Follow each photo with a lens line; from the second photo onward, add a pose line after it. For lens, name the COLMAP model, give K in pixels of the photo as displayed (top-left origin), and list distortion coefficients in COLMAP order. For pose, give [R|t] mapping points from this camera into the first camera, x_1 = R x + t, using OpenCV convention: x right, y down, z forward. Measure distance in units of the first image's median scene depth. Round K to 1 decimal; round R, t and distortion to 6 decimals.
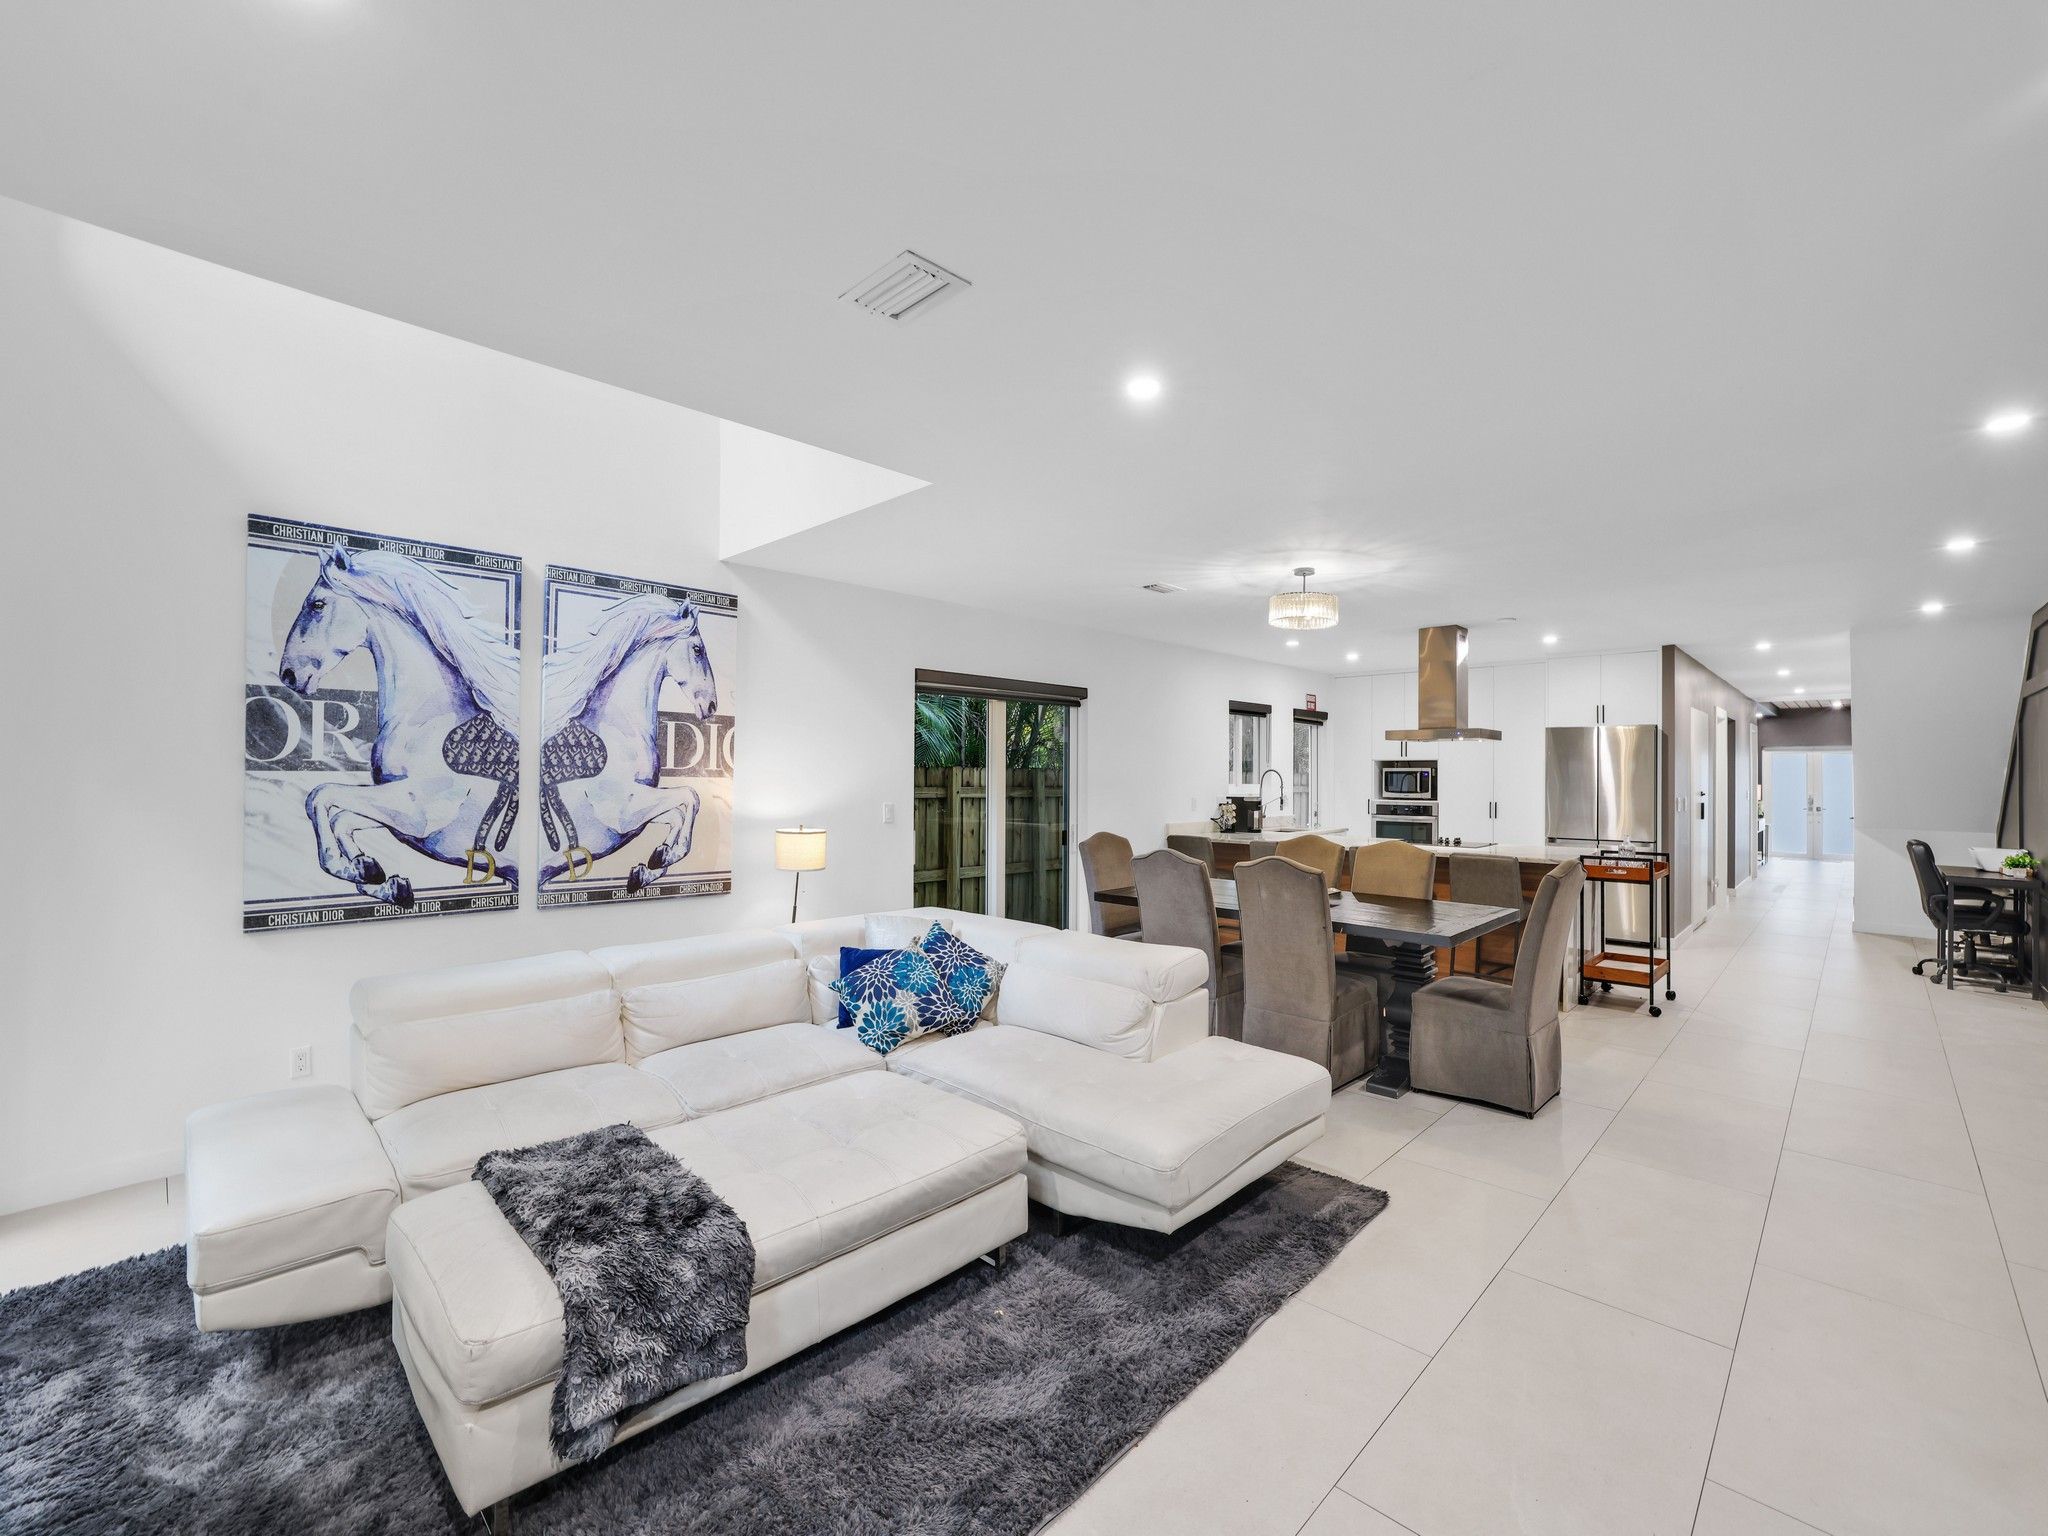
lens RADIAL K [[876.3, 0, 1039.2], [0, 876.3, 771.6], [0, 0, 1]] dist [-0.042742, 0.017292]
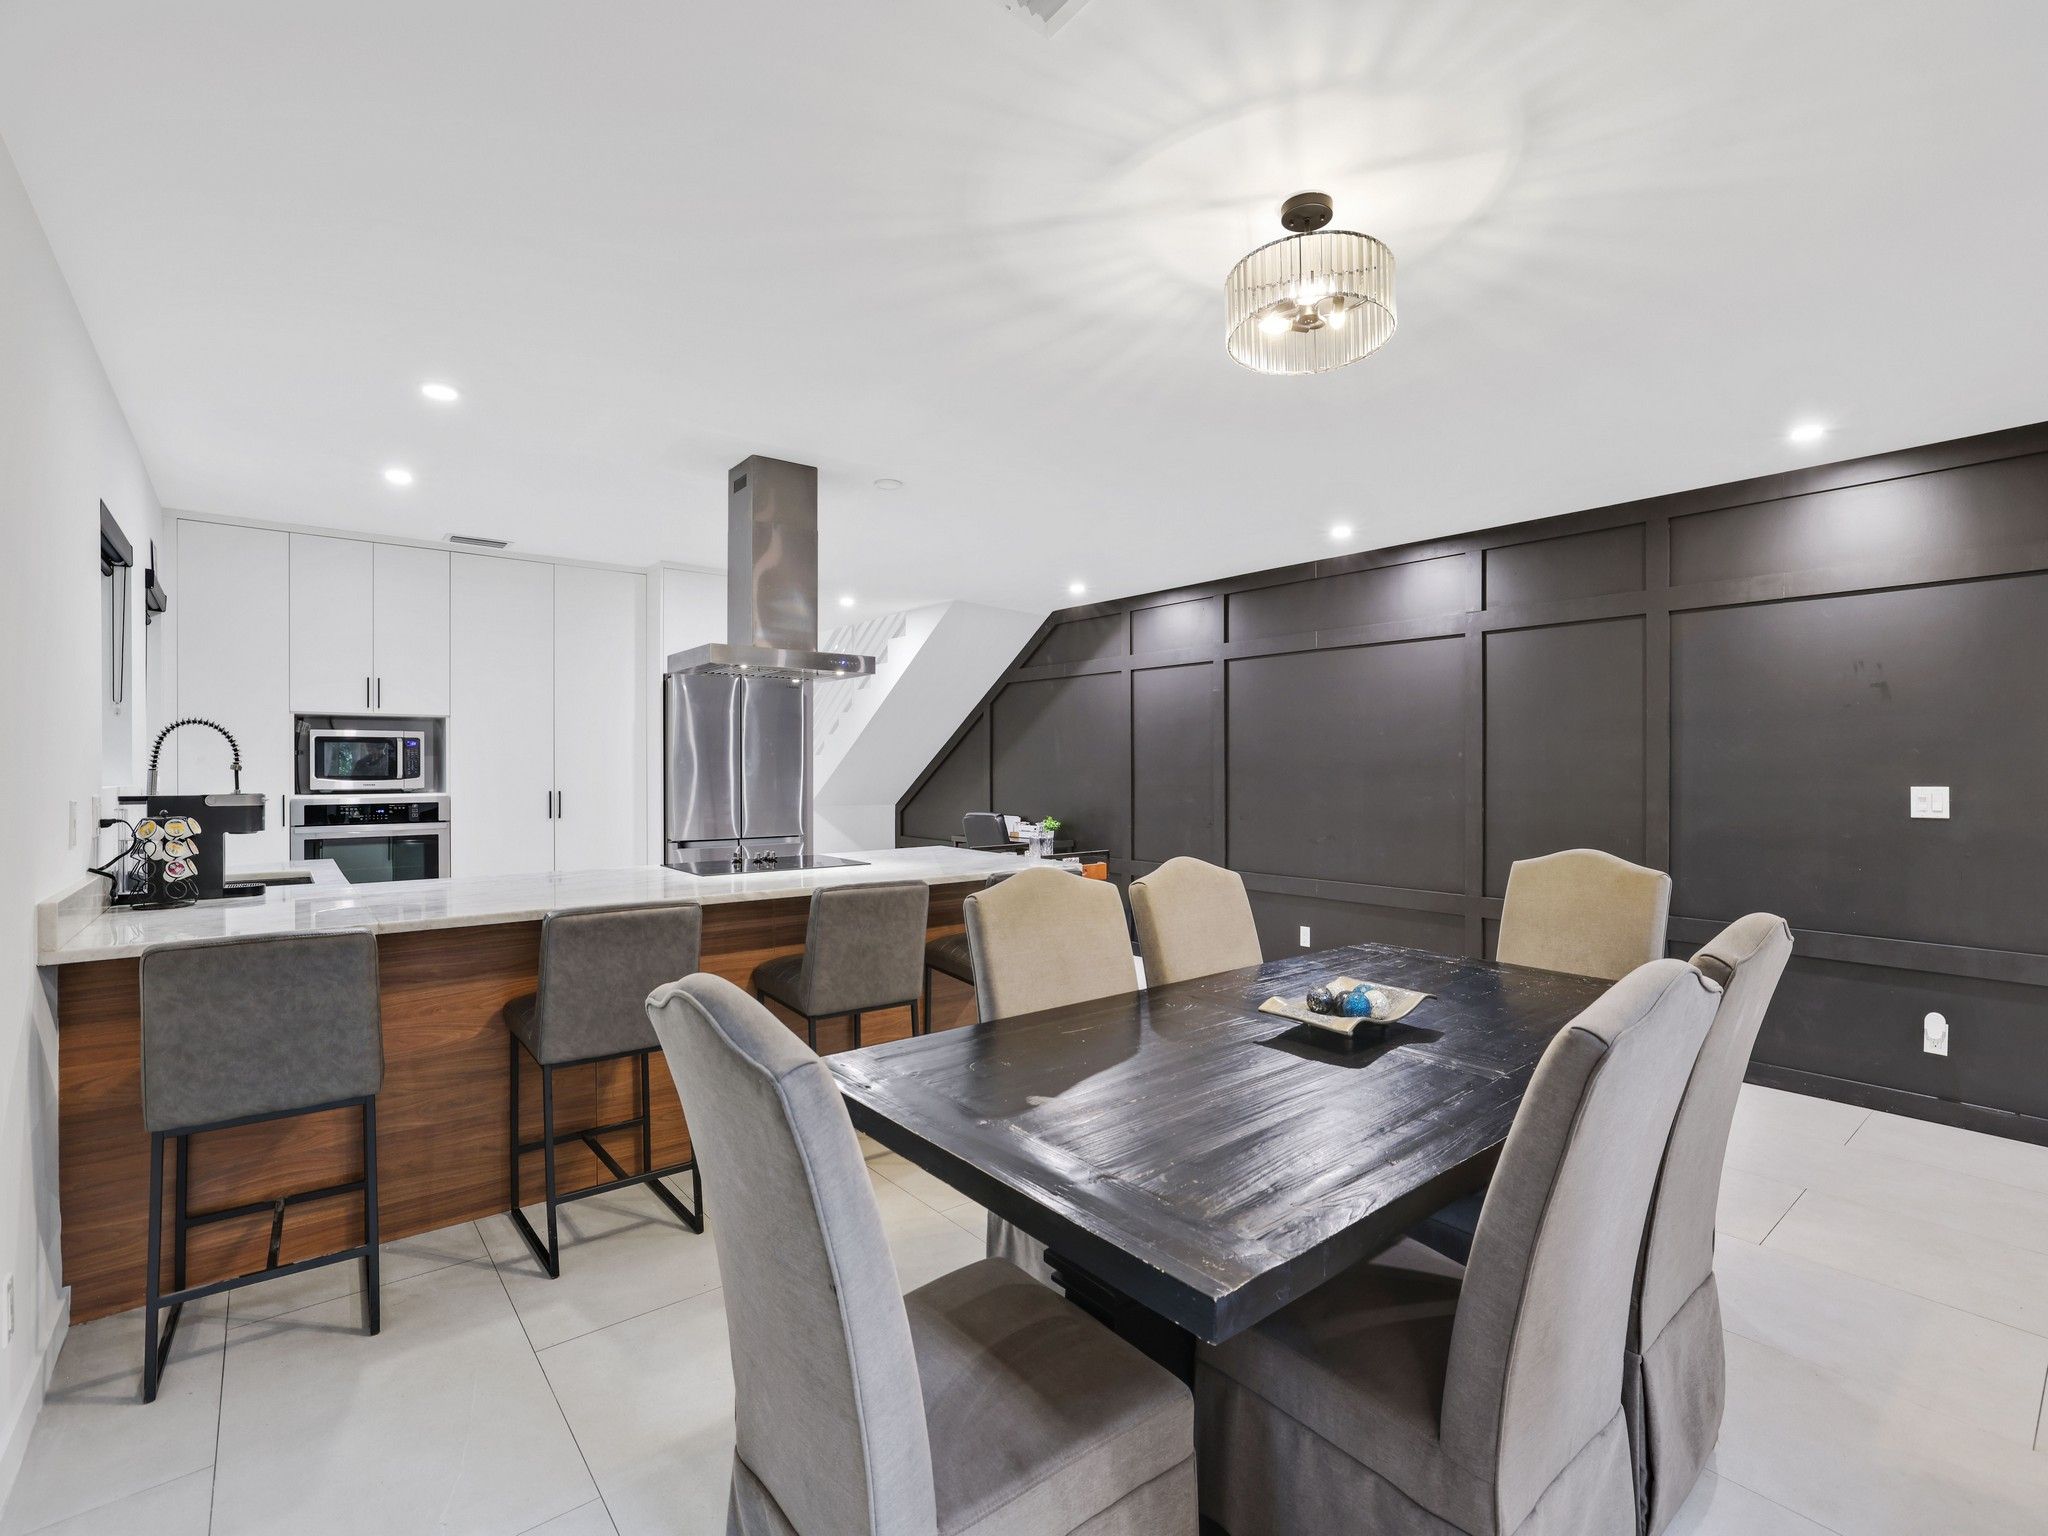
lens RADIAL K [[959.6, 0, 1024.0], [0, 959.6, 768.0], [0, 0, 1]] dist [-0.000025, 0.000284]
pose [[0.122546, -0.005160, 0.992449, -0.192013], [0.000108, 0.999987, 0.005186, 0.032815], [-0.992463, -0.000529, 0.122544, 1.243073]]
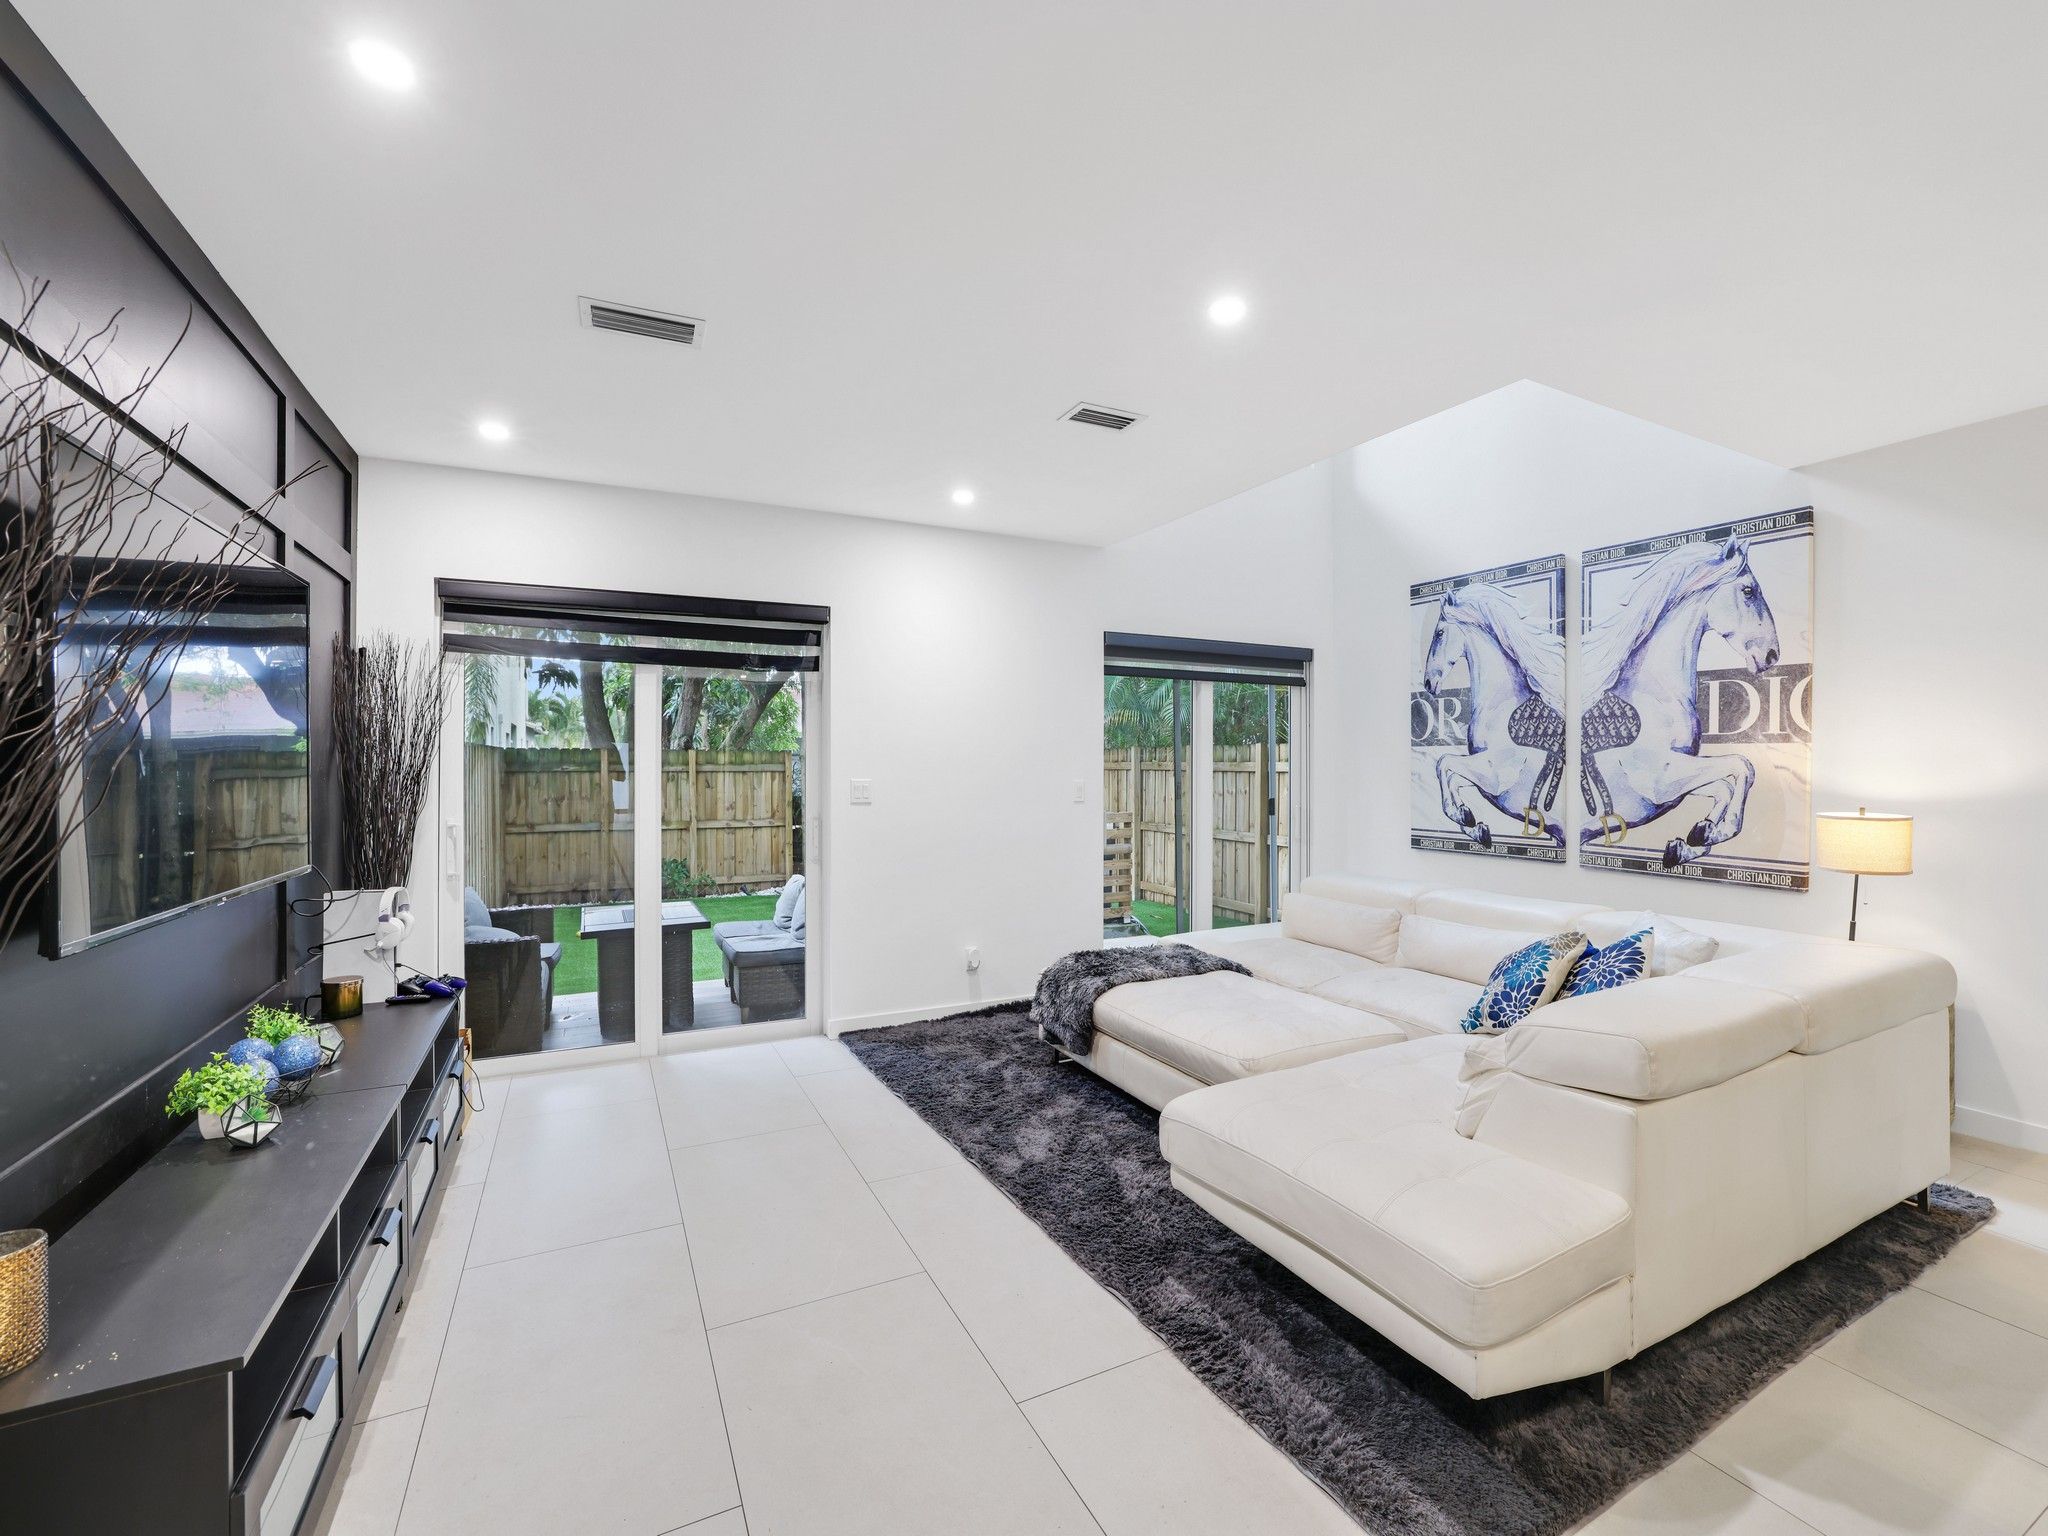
lens RADIAL K [[876.3, 0, 1039.2], [0, 876.3, 771.6], [0, 0, 1]] dist [-0.042742, 0.017292]
pose [[-0.311658, -0.001505, -0.950193, 0.661557], [-0.000179, 0.999999, -0.001525, 0.038241], [0.950194, -0.000305, -0.311658, 0.670308]]
